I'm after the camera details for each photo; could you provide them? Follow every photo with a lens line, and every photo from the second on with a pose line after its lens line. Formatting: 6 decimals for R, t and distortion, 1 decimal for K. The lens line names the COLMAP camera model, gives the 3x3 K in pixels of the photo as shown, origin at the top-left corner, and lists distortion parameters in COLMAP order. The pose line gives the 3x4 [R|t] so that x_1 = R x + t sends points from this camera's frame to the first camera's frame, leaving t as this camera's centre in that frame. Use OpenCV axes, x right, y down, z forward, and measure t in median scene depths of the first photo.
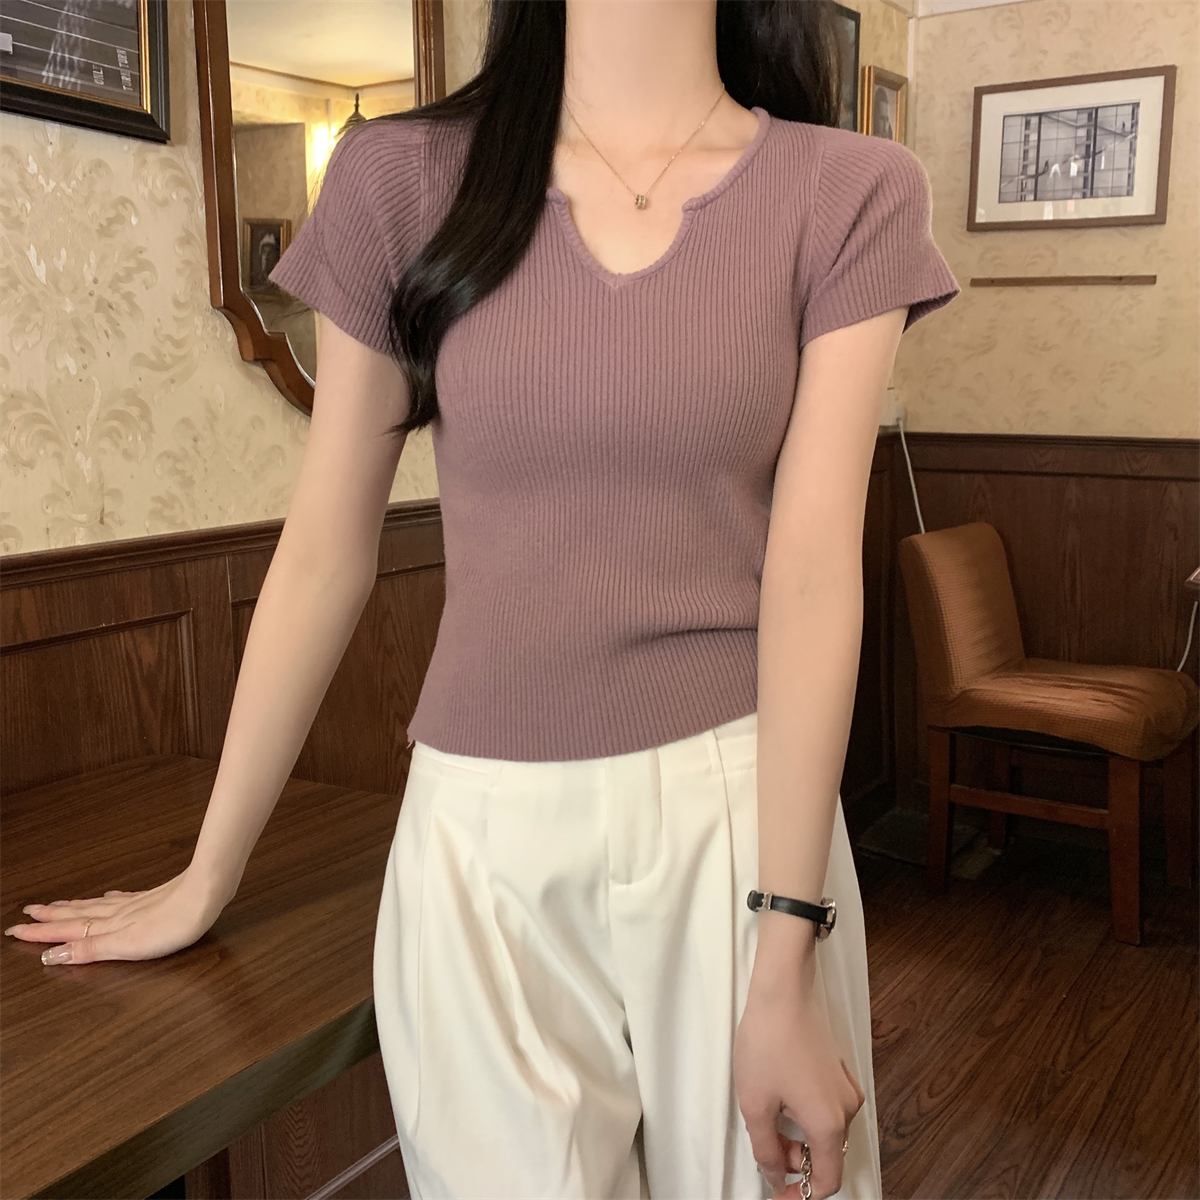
lens RADIAL K [[1323.3, 0, 615.3], [0, 1323.3, 583.1], [0, 0, 1]] dist [0.049850, 0.000000]
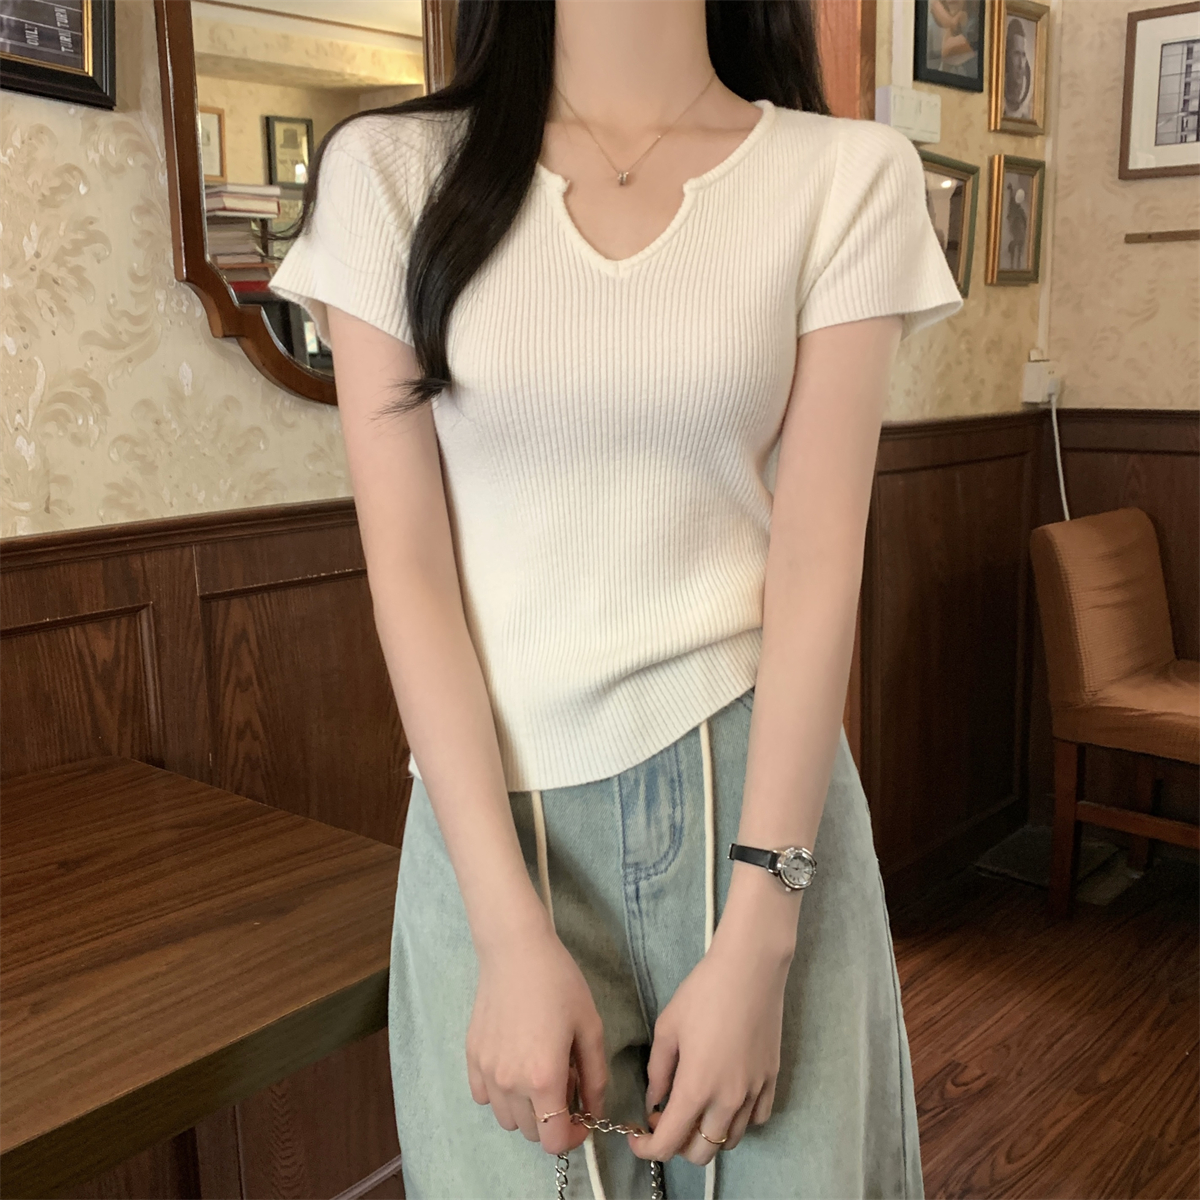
lens RADIAL K [[1323.3, 0, 621.7], [0, 1323.3, 573.9], [0, 0, 1]] dist [0.049850, 0.000000]
pose [[0.987088, 0.020613, -0.158849, 0.164896], [-0.017566, 0.999634, 0.020568, -0.027077], [0.159215, -0.017512, 0.987089, 0.126229]]
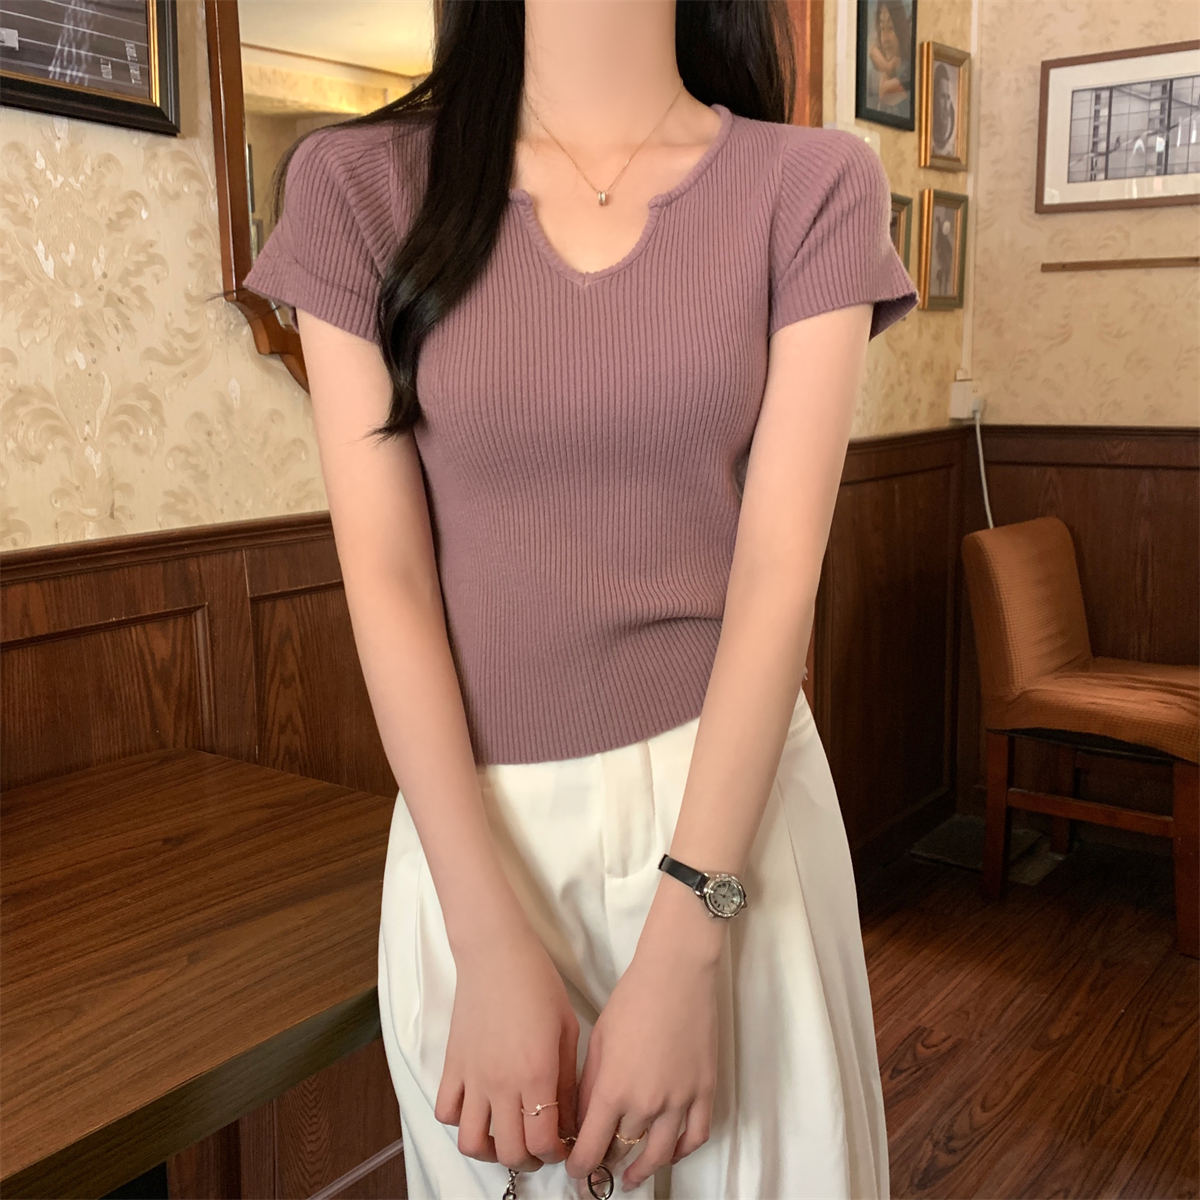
lens RADIAL K [[1323.3, 0, 614.2], [0, 1323.3, 580.5], [0, 0, 1]] dist [0.049850, 0.000000]
pose [[0.997251, 0.004731, -0.073950, 0.063308], [-0.004278, 0.999971, 0.006282, -0.005663], [0.073977, -0.005949, 0.997242, 0.029746]]
